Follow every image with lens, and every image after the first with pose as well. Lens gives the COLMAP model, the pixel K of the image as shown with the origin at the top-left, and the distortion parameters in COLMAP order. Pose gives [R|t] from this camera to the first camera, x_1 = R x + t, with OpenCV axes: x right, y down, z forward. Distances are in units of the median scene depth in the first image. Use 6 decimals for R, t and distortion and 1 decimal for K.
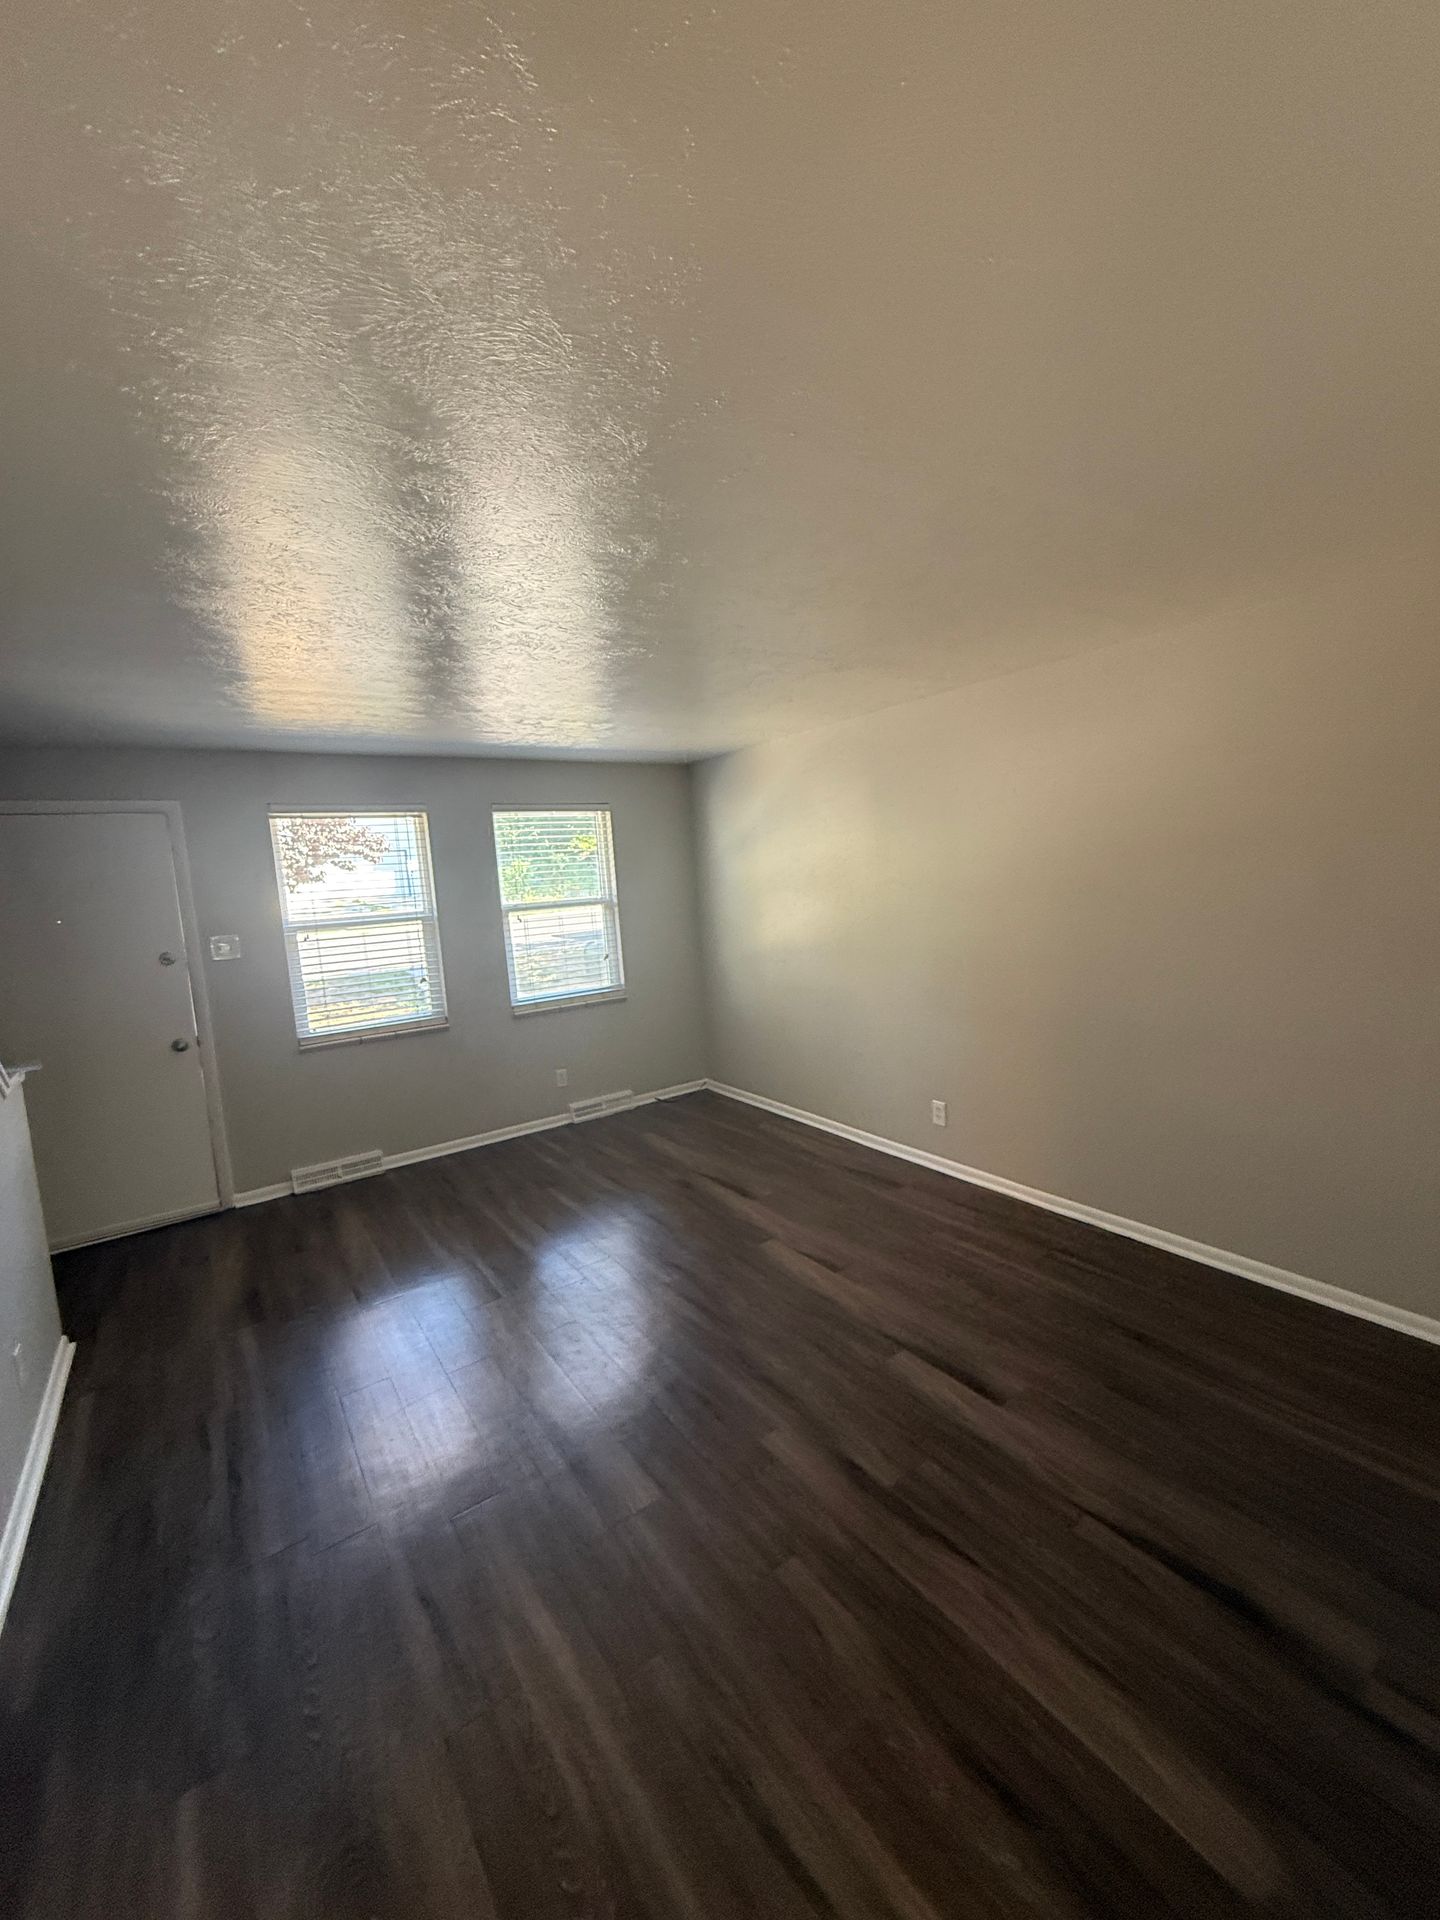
lens RADIAL K [[766.9, 0, 721.6], [0, 766.9, 959.1], [0, 0, 1]] dist [-0.002178, 0.000150]
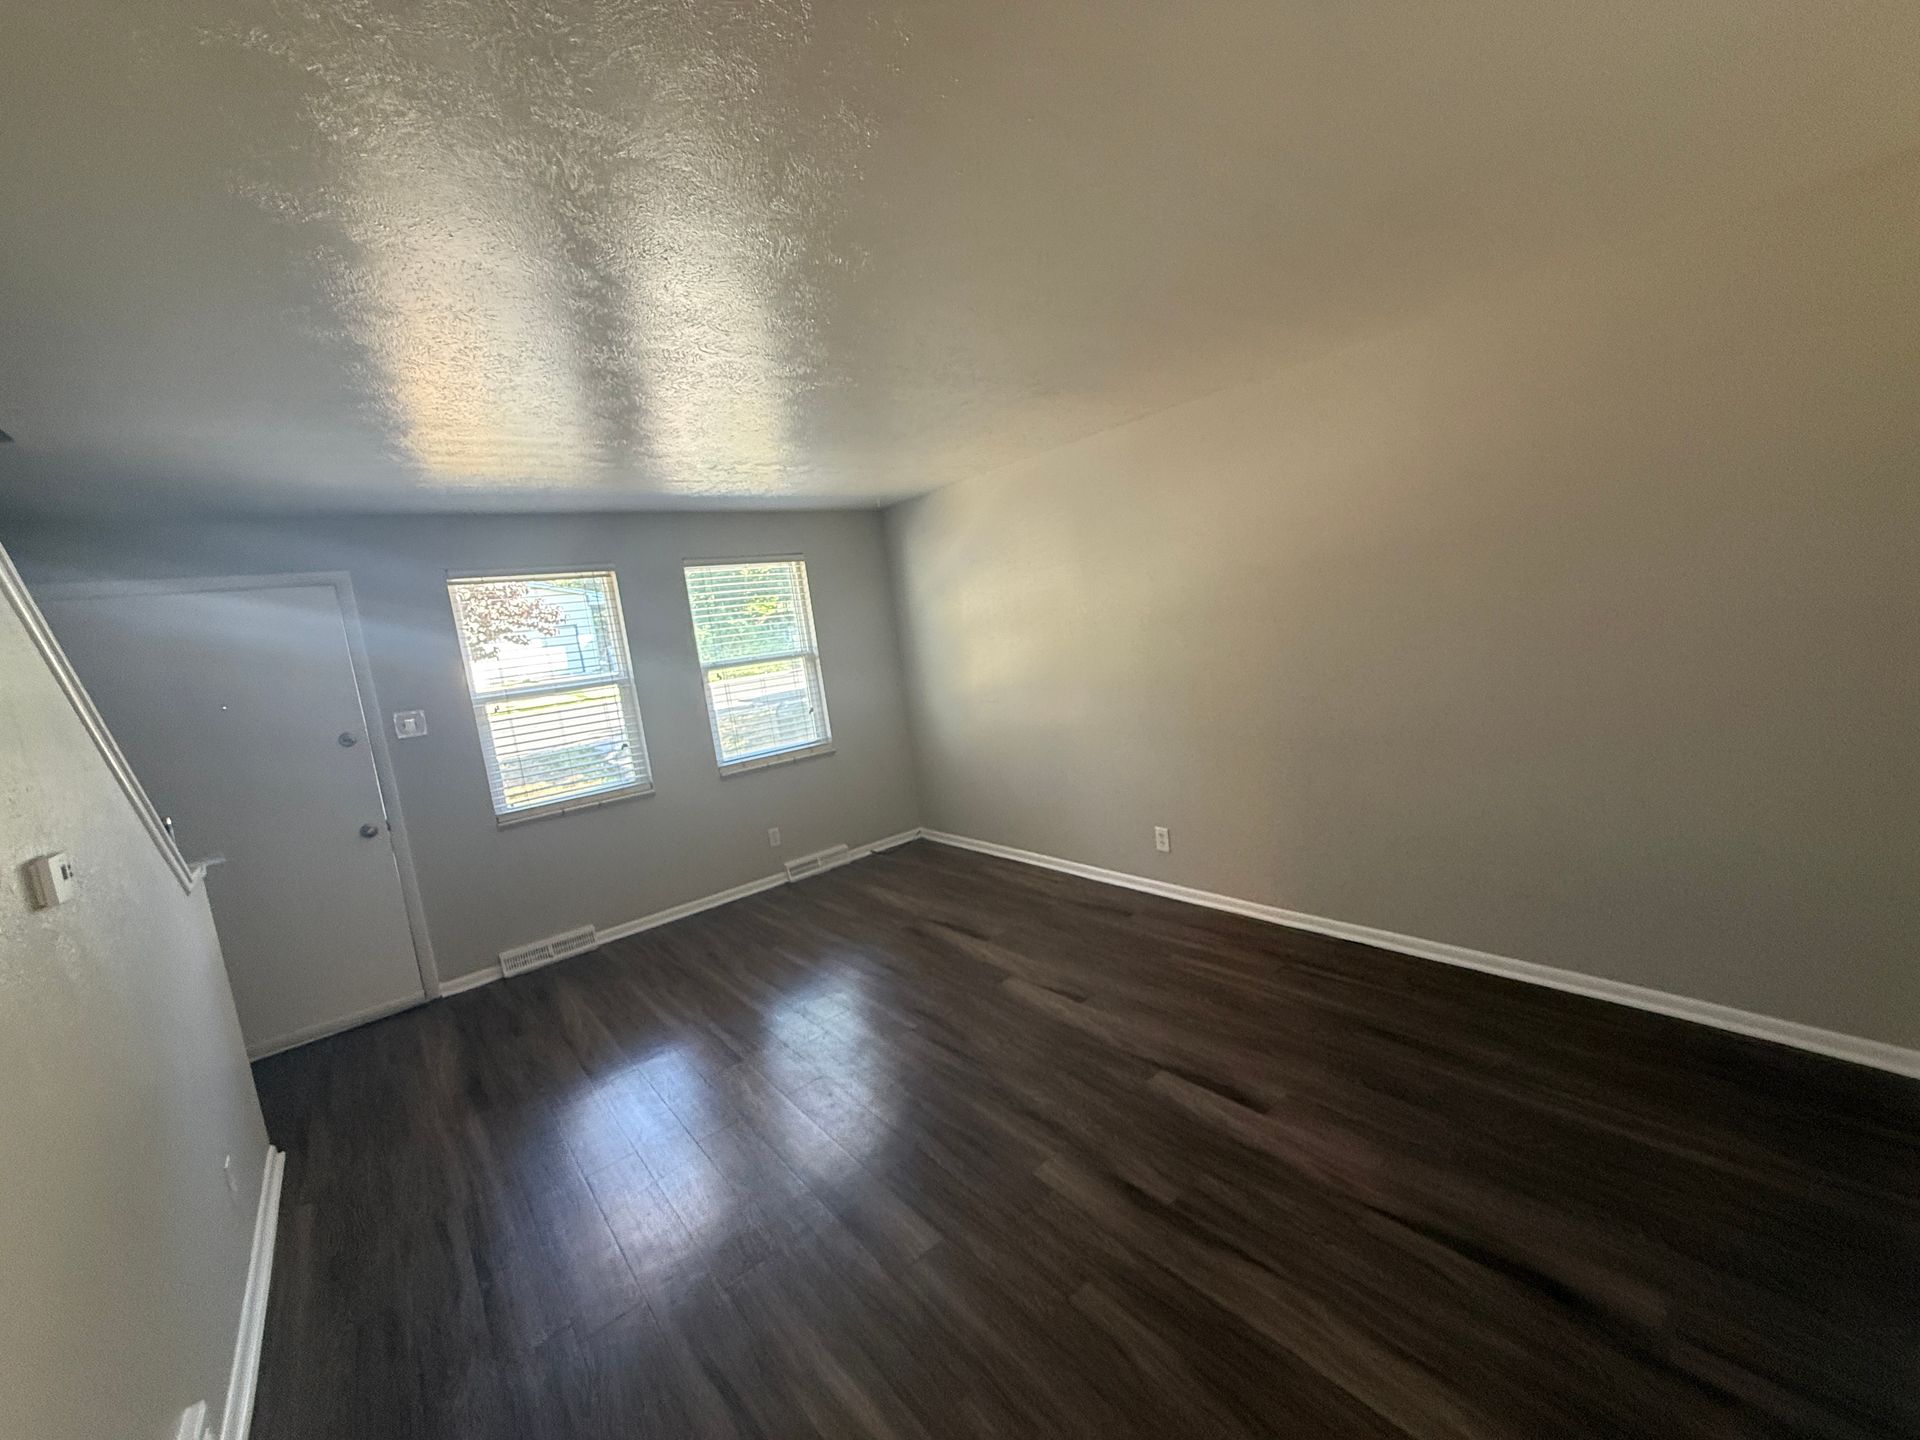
lens RADIAL K [[768.2, 0, 953.8], [0, 768.2, 722.2], [0, 0, 1]] dist [0.000916, -0.000081]
pose [[0.995709, -0.069275, 0.061357, -0.045144], [0.068731, 0.997575, 0.010938, 0.020680], [-0.061966, -0.006674, 0.998056, 0.015775]]
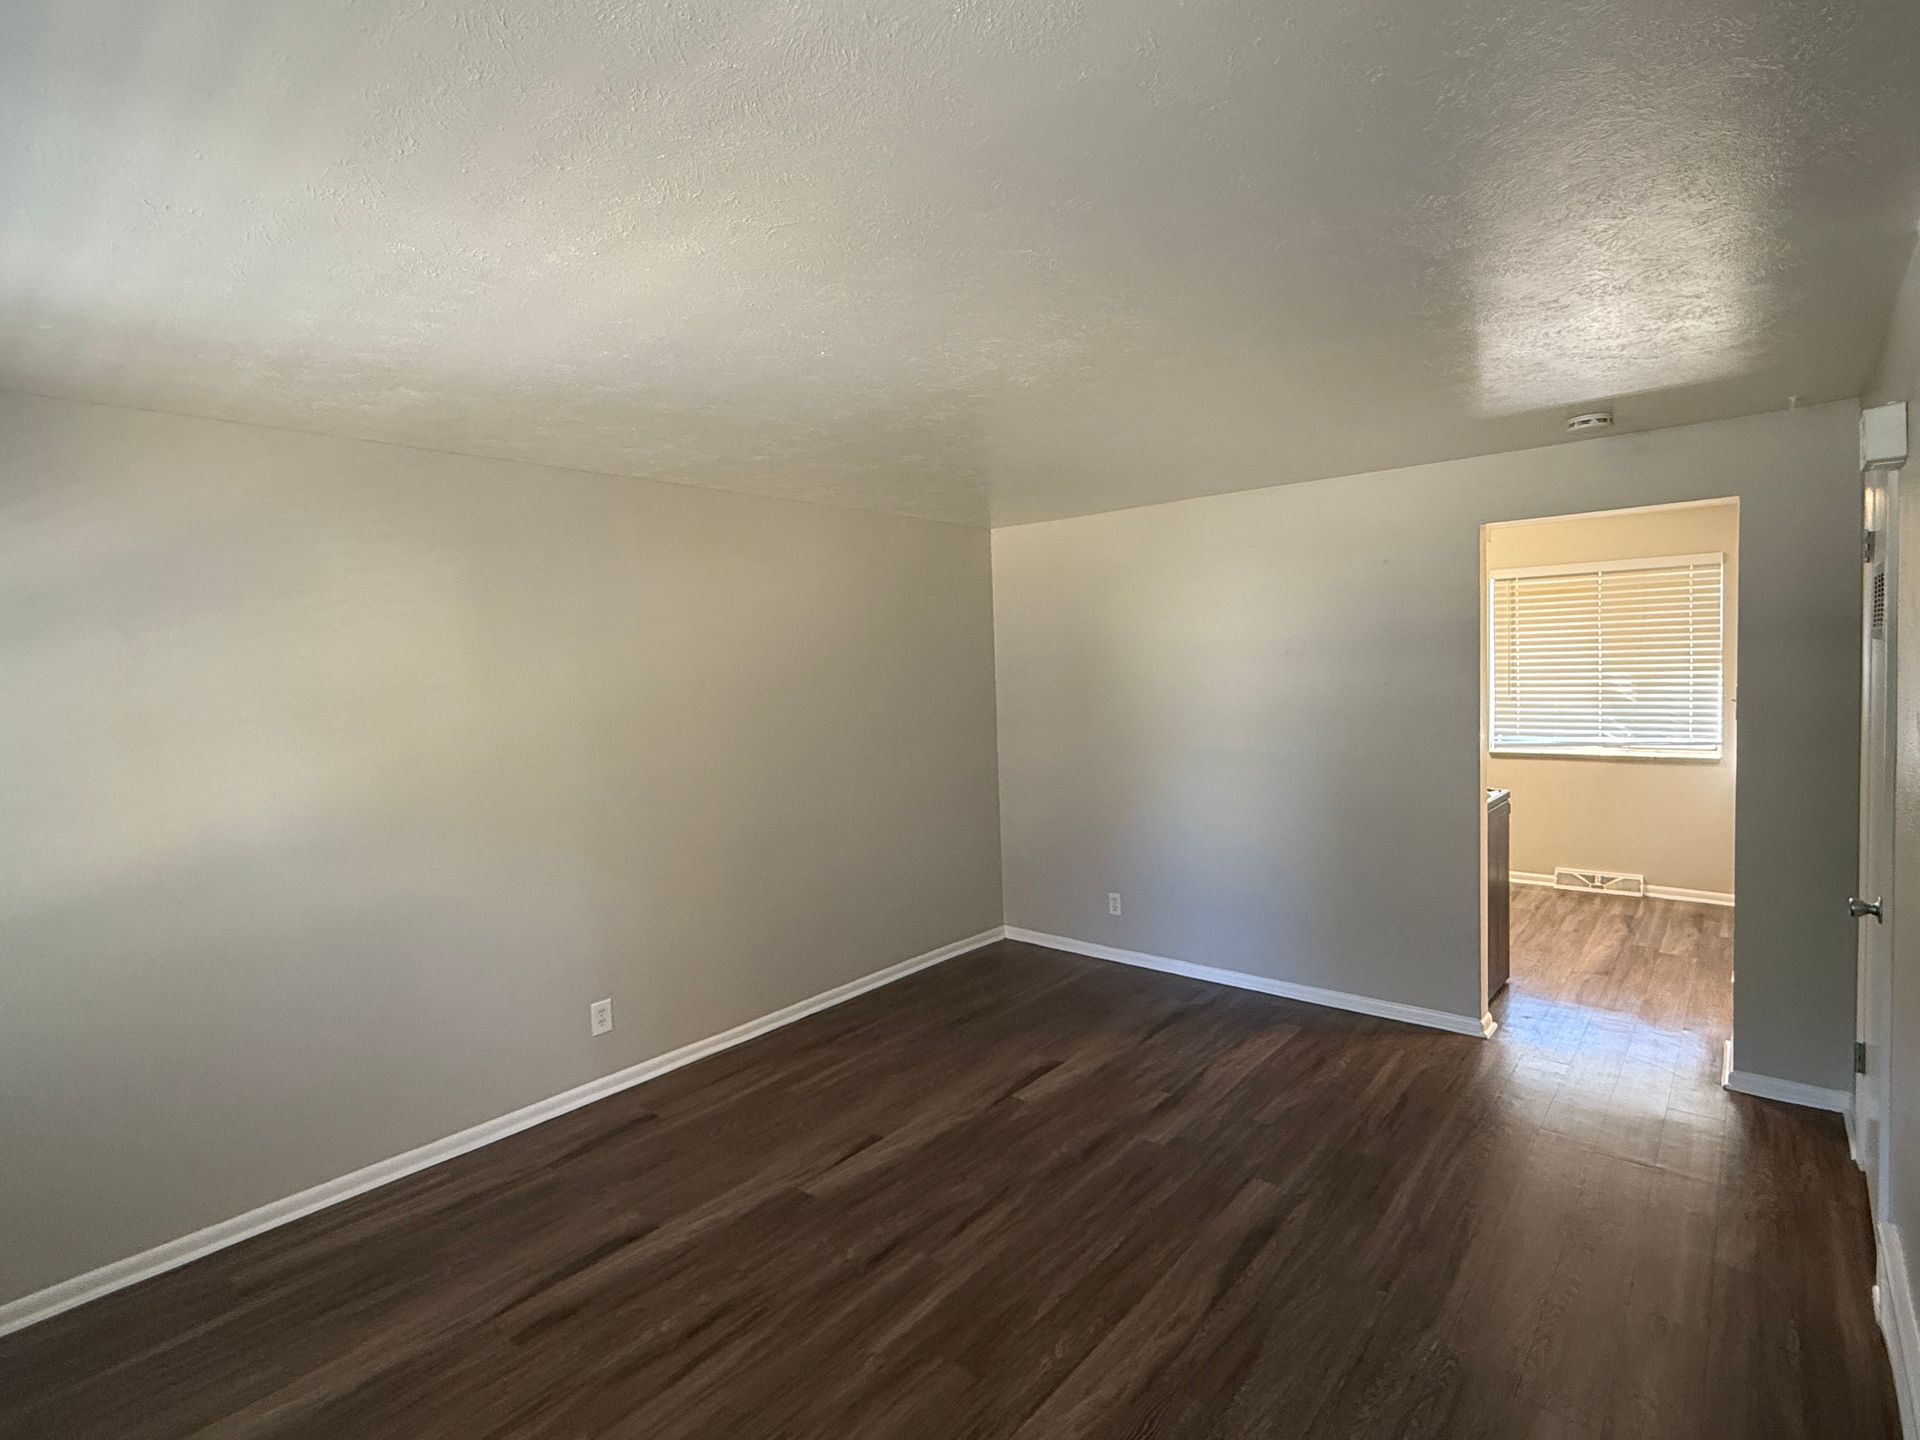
lens RADIAL K [[954.4, 0, 960.0], [0, 954.4, 720.0], [0, 0, 1]] dist [0.004615, 0.001122]
pose [[-0.258283, 0.013040, 0.965981, -0.806243], [0.156700, 0.987233, 0.028571, -0.063667], [-0.953276, 0.158749, -0.257029, 0.982488]]
